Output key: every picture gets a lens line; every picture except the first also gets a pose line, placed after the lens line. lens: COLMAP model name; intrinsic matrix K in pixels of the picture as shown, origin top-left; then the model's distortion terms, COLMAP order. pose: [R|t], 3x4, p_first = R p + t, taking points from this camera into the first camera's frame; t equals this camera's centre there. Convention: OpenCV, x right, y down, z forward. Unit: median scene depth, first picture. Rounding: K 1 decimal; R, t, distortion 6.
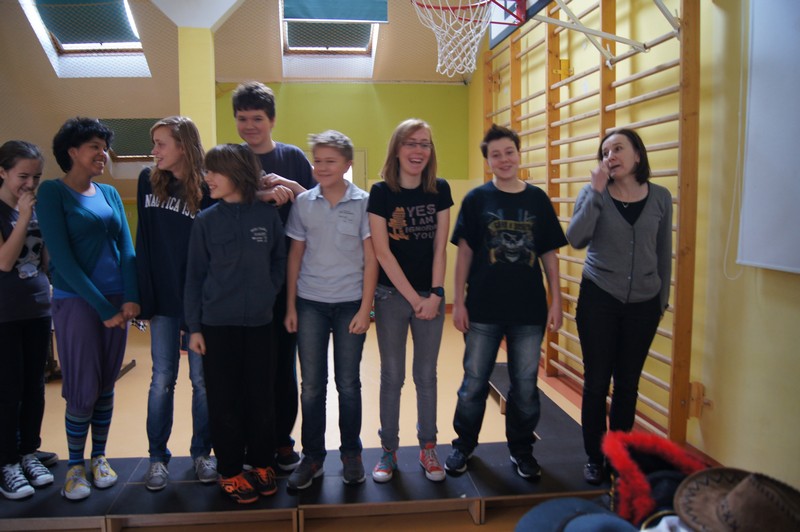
lens RADIAL K [[634.6, 0, 399.1], [0, 634.6, 264.3], [0, 0, 1]] dist [0.002085, 0.000350]
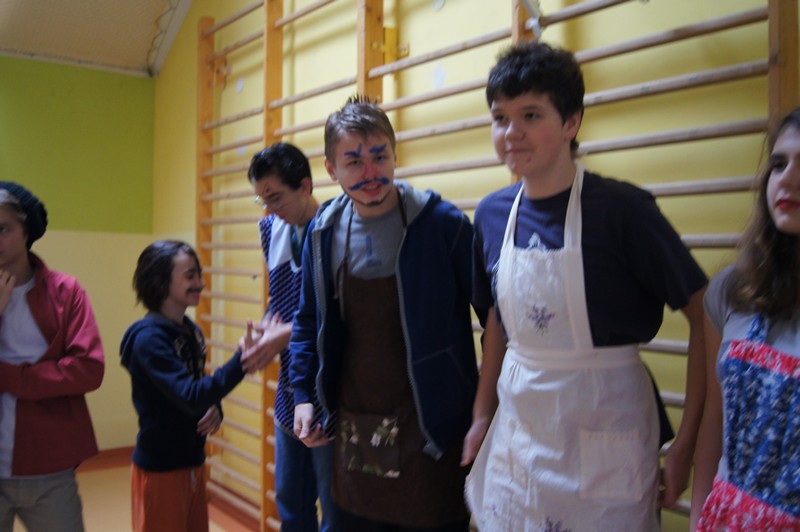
lens RADIAL K [[760.8, 0, 398.8], [0, 760.8, 267.2], [0, 0, 1]] dist [-0.044070, 0.000000]
pose [[0.868114, 0.025622, 0.495703, -0.052974], [0.024387, 0.995259, -0.094153, -0.054005], [-0.495765, 0.093825, 0.863374, 0.445398]]
